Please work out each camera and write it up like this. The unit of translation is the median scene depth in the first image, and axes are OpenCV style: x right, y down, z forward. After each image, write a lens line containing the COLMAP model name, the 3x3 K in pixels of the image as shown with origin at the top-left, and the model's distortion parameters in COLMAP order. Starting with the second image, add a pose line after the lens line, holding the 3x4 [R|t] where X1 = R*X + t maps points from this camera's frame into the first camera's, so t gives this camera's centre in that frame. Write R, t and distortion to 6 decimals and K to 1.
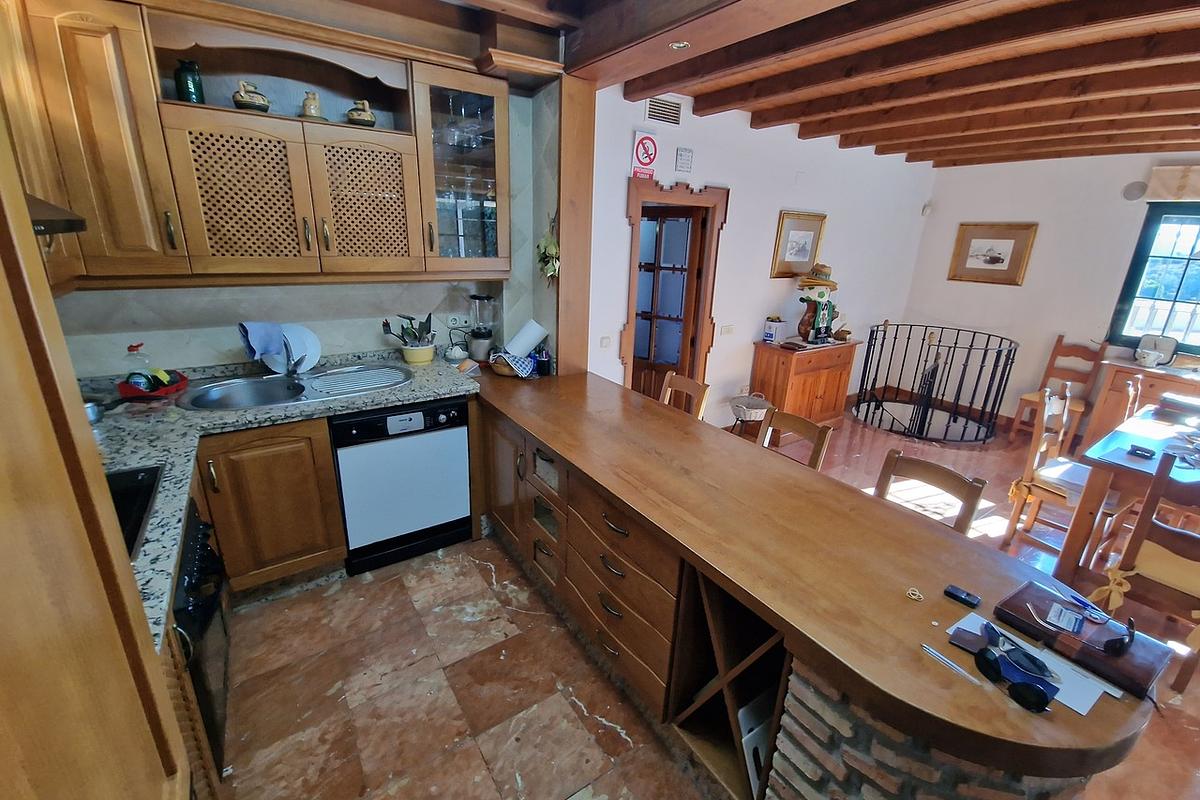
lens RADIAL K [[500.3, 0, 589.1], [0, 500.3, 392.7], [0, 0, 1]] dist [0.009483, -0.007329]
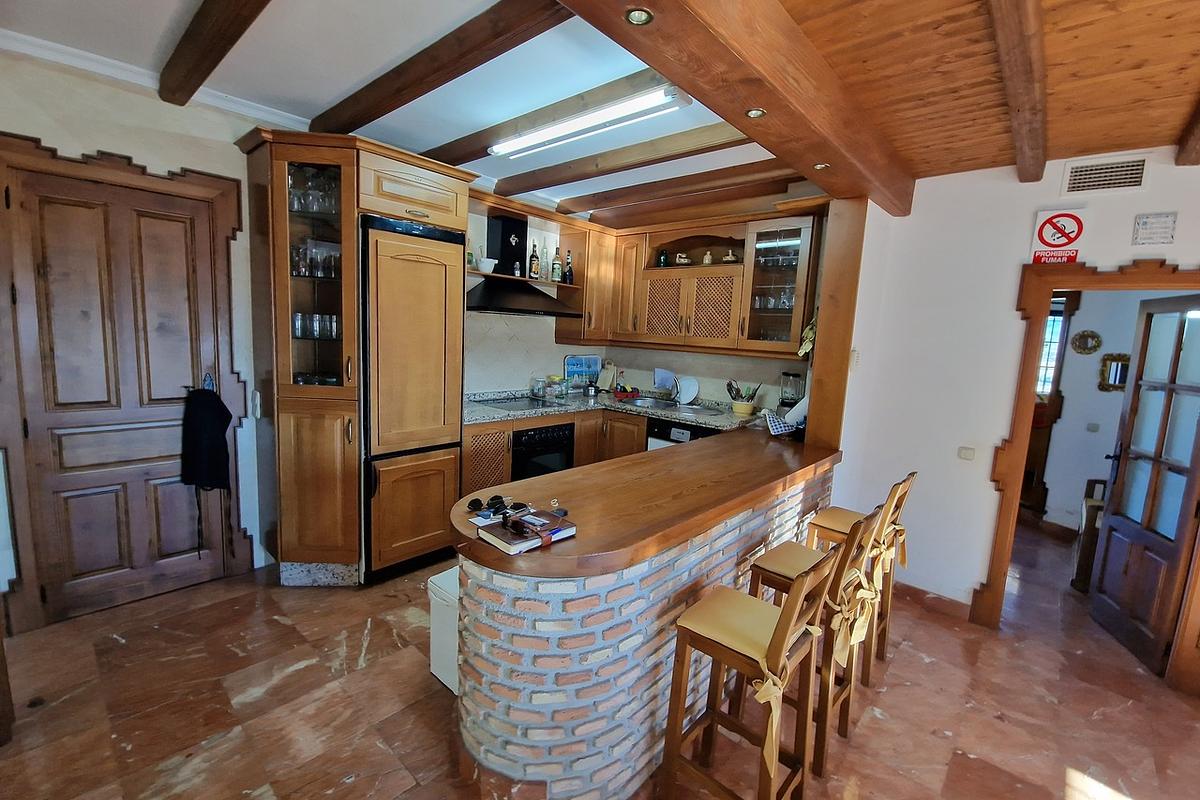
lens RADIAL K [[500.3, 0, 589.1], [0, 500.3, 392.7], [0, 0, 1]] dist [0.009483, -0.007329]
pose [[0.236292, 0.104296, -0.966068, 0.527796], [-0.334789, 0.942085, 0.019820, -0.000618], [0.912185, 0.318746, 0.257525, 0.134417]]
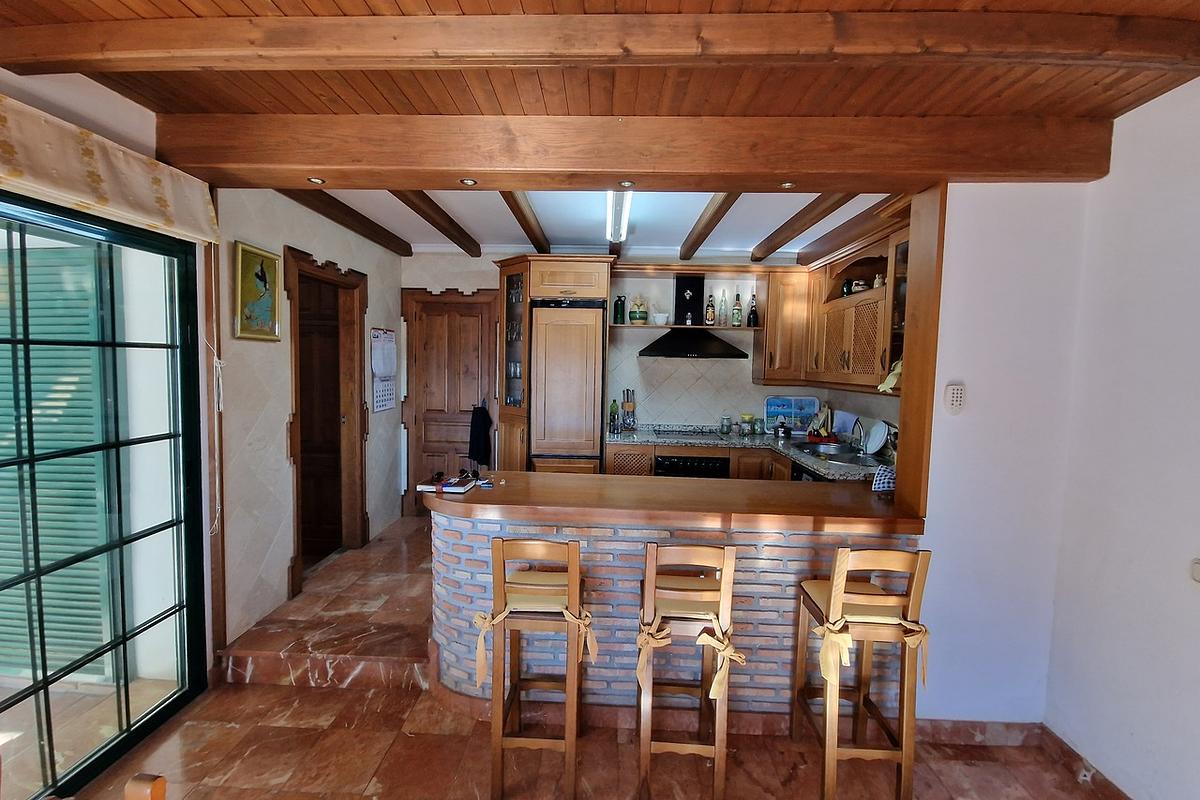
lens RADIAL K [[500.3, 0, 589.1], [0, 500.3, 392.7], [0, 0, 1]] dist [0.009483, -0.007329]
pose [[-0.598257, 0.006358, -0.801279, 0.558872], [-0.278013, 0.936207, 0.215001, -0.152578], [0.751530, 0.351392, -0.558325, 0.600792]]
